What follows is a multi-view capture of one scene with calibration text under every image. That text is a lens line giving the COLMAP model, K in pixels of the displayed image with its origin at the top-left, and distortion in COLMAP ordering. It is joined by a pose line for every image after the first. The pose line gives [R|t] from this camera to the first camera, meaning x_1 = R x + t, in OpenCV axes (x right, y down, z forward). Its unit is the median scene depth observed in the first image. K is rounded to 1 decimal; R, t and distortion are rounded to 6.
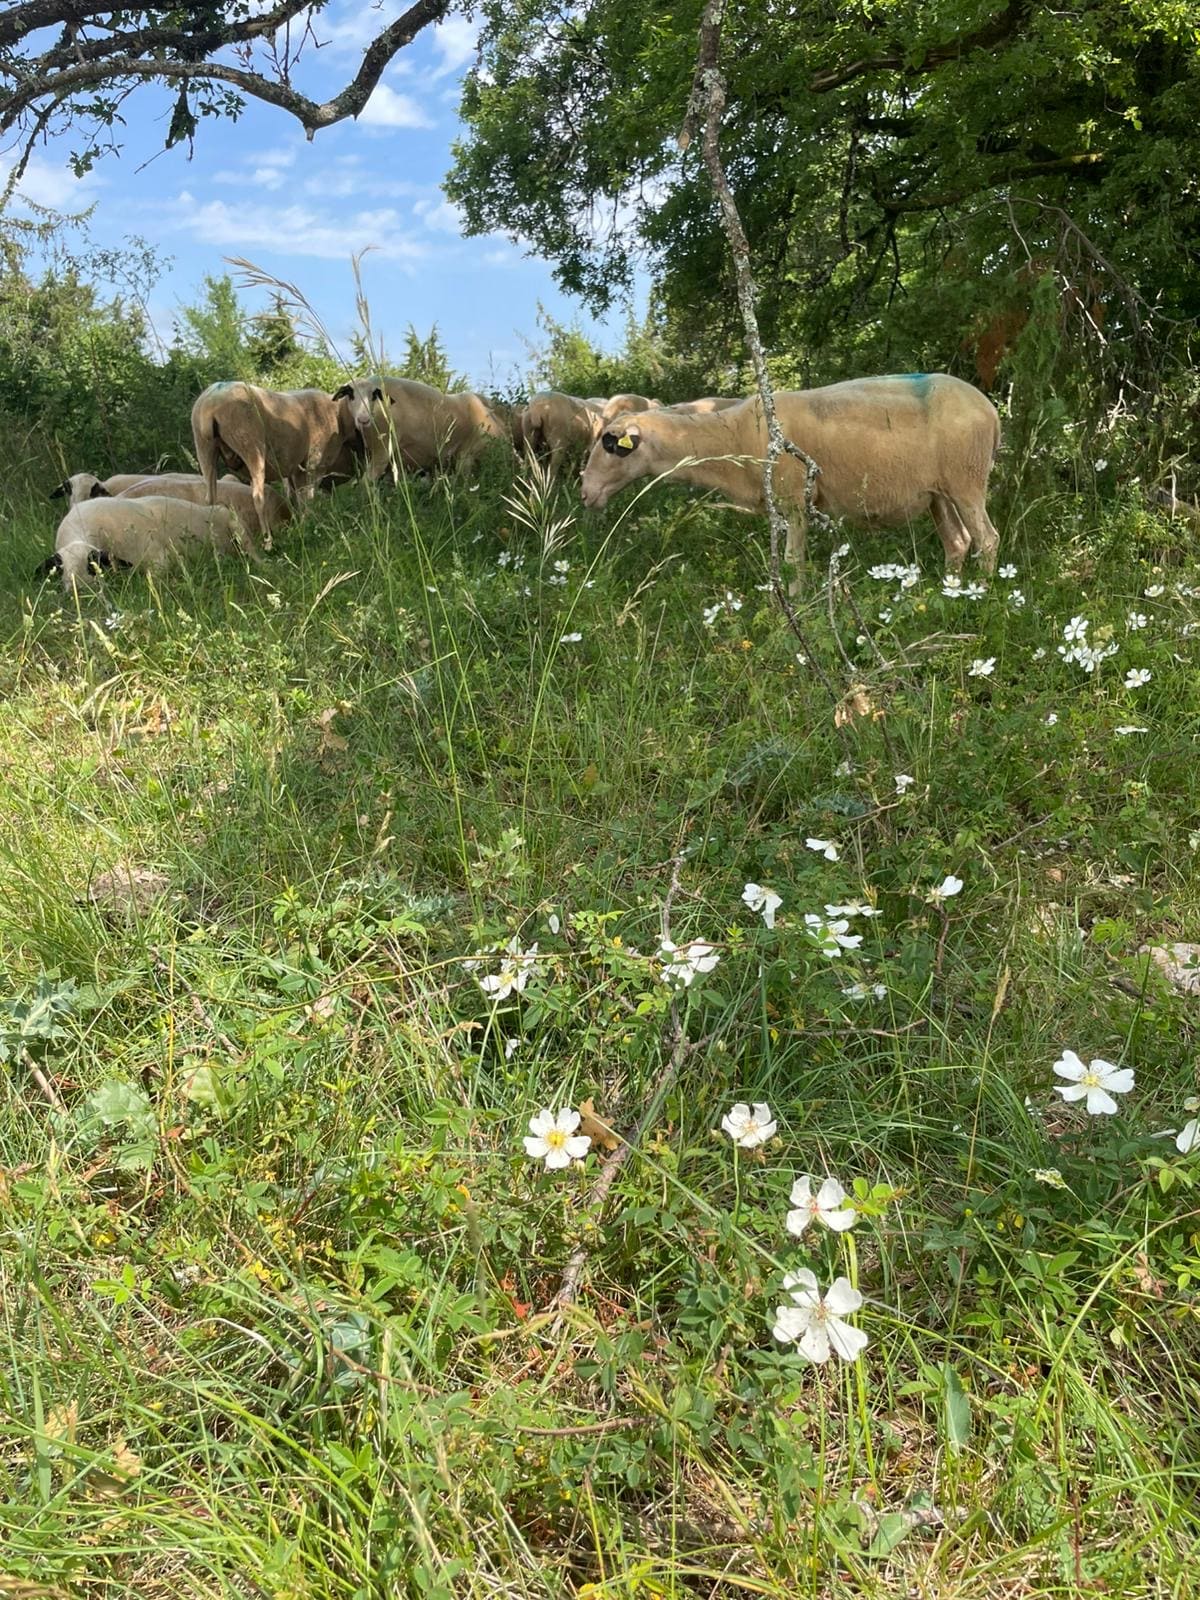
lens RADIAL K [[1325.7, 0, 608.5], [0, 1325.7, 800.0], [0, 0, 1]] dist [0.086102, -0.136259]
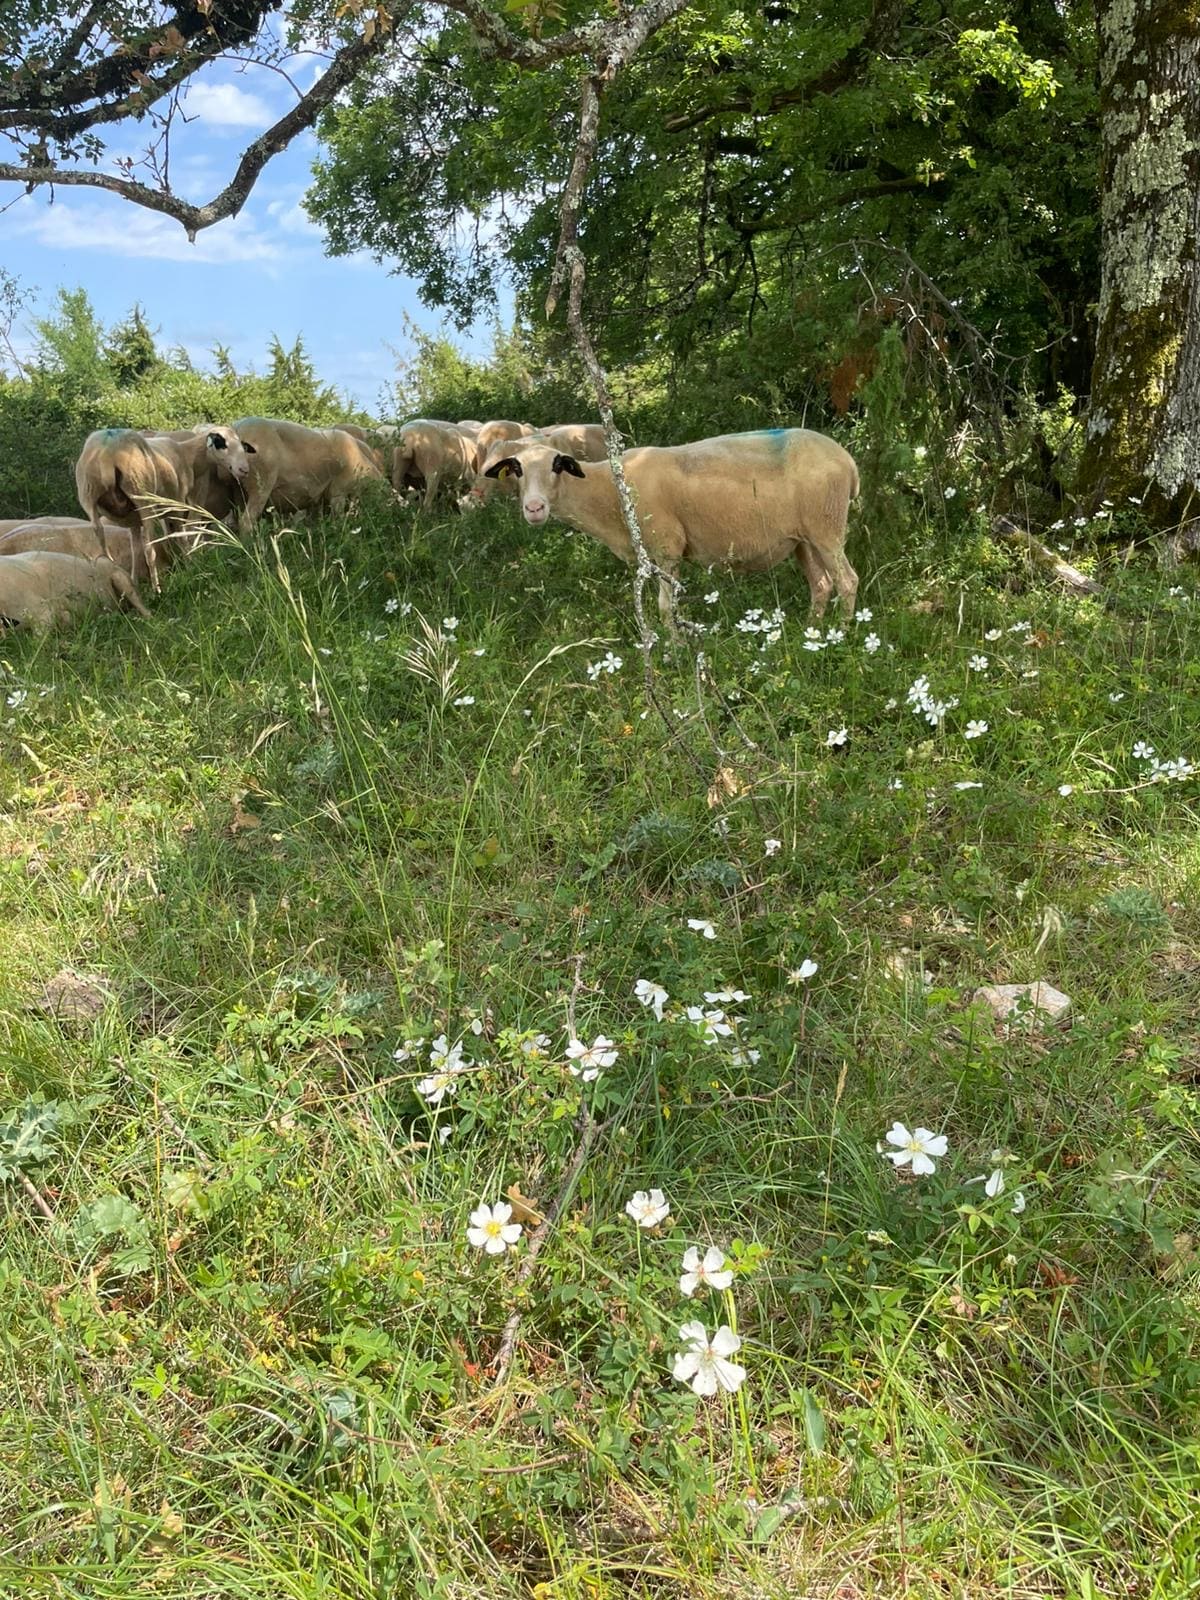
lens RADIAL K [[1325.7, 0, 608.5], [0, 1325.7, 800.0], [0, 0, 1]] dist [0.086102, -0.136259]
pose [[0.995469, -0.046203, 0.083107, -0.013023], [0.046124, 0.998932, 0.002874, -0.104487], [-0.083151, 0.000972, 0.996537, -0.180791]]
